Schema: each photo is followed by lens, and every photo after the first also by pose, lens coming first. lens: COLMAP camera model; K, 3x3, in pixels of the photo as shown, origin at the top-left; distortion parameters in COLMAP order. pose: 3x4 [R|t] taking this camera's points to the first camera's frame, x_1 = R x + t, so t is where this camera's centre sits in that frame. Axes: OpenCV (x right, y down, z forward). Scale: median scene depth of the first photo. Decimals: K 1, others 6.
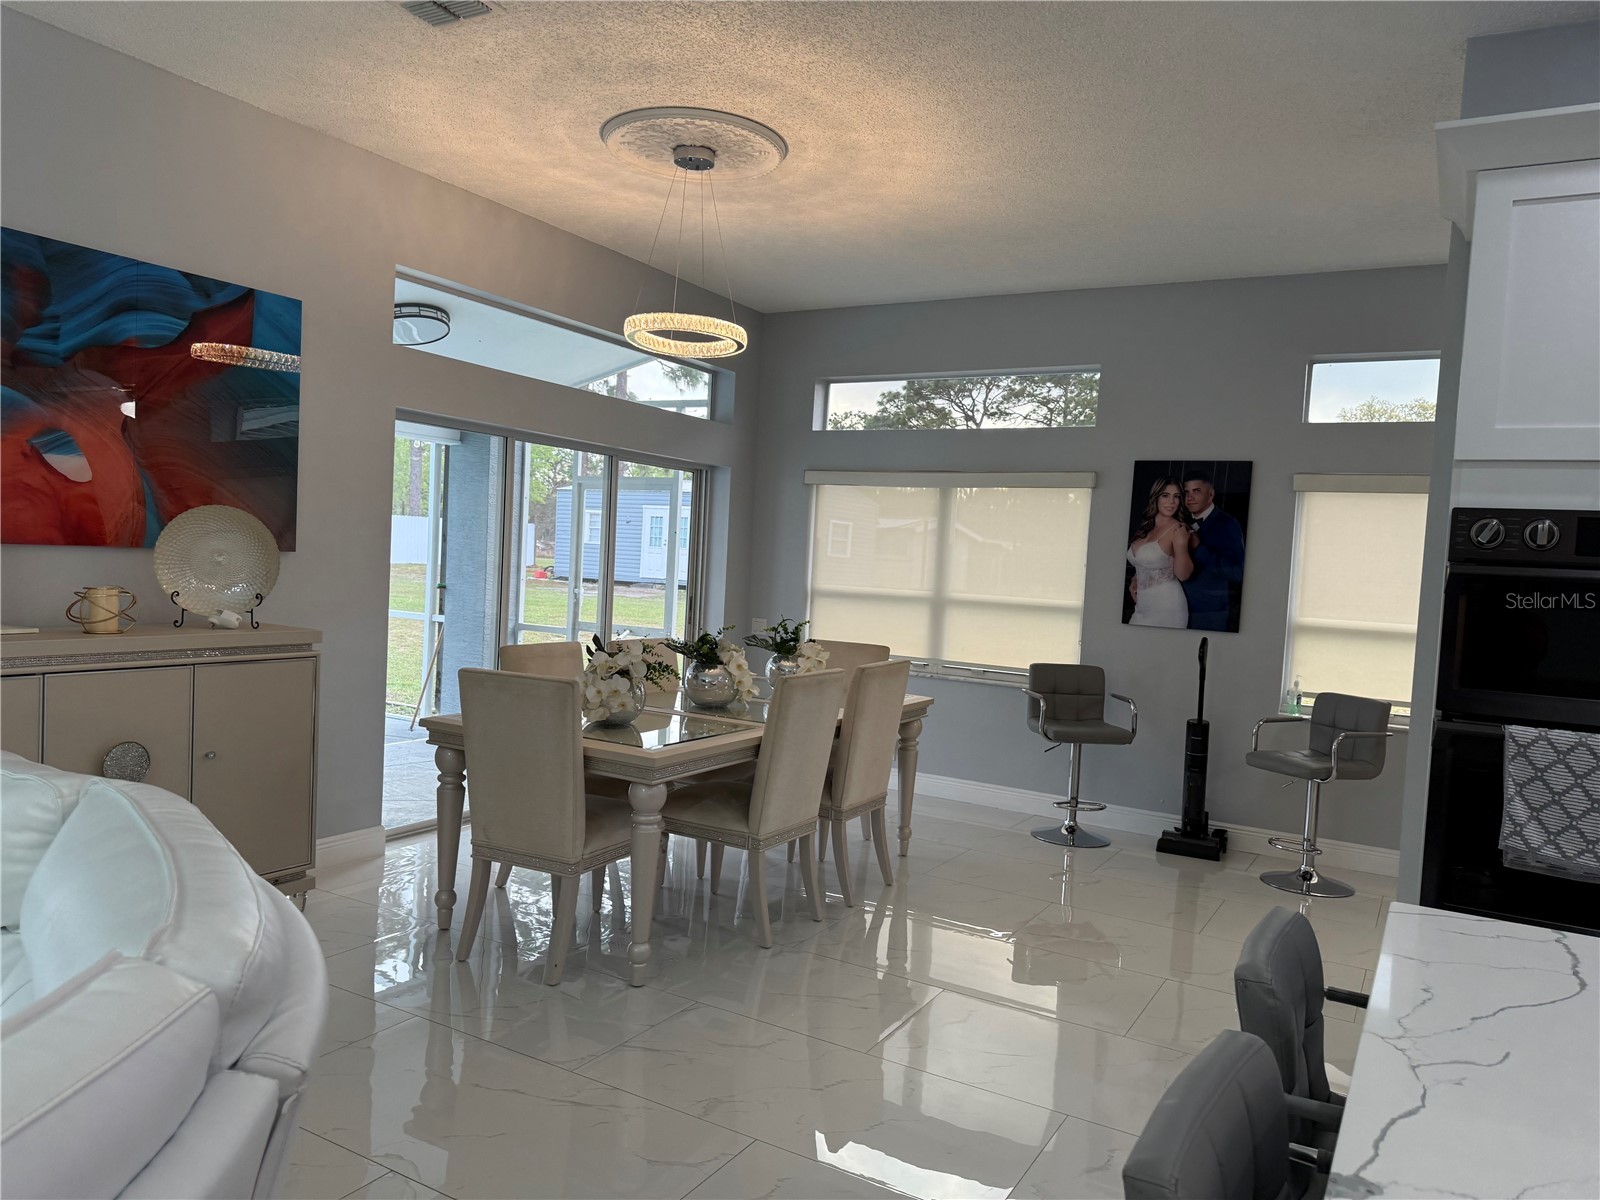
lens RADIAL K [[1115.7, 0, 795.6], [0, 1115.7, 613.8], [0, 0, 1]] dist [0.112342, -0.195944]
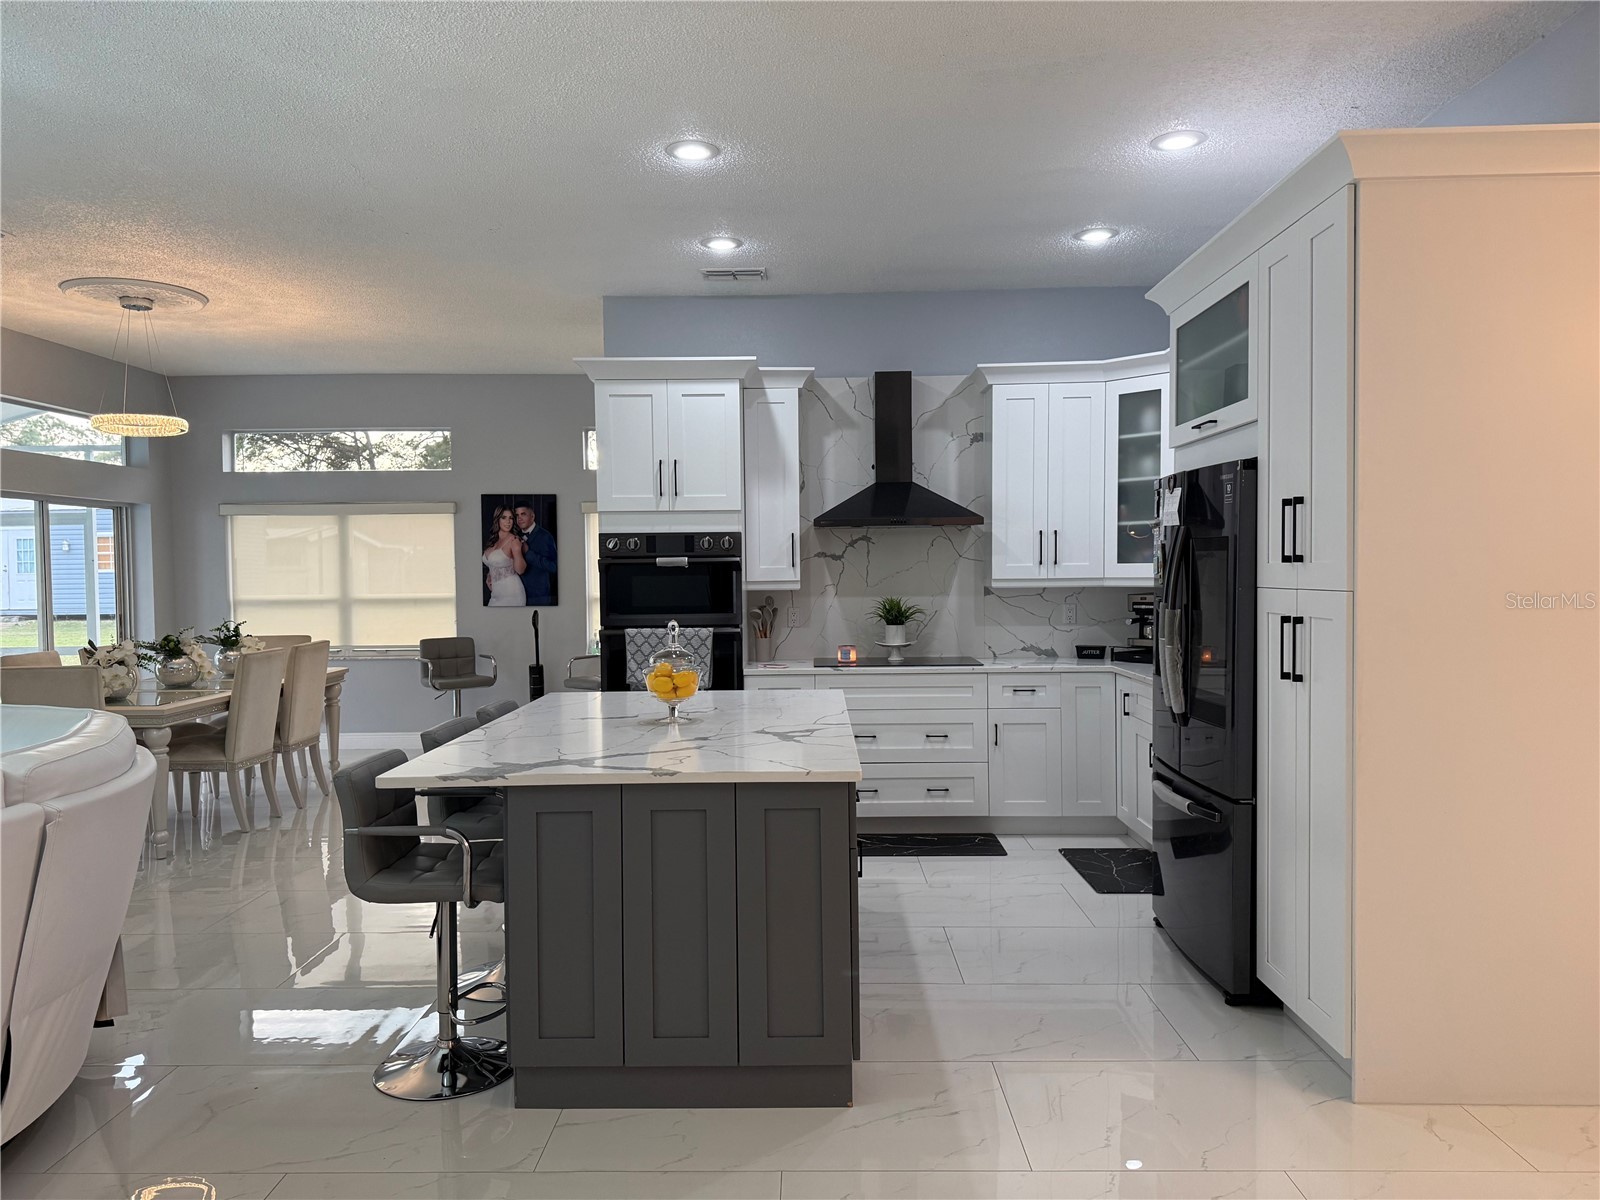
lens RADIAL K [[1115.7, 0, 795.6], [0, 1115.7, 613.8], [0, 0, 1]] dist [0.112342, -0.195944]
pose [[0.869148, -0.083374, 0.487473, -0.071681], [0.082945, 0.996300, 0.022512, 0.020172], [-0.487546, 0.020867, 0.872848, -0.490691]]
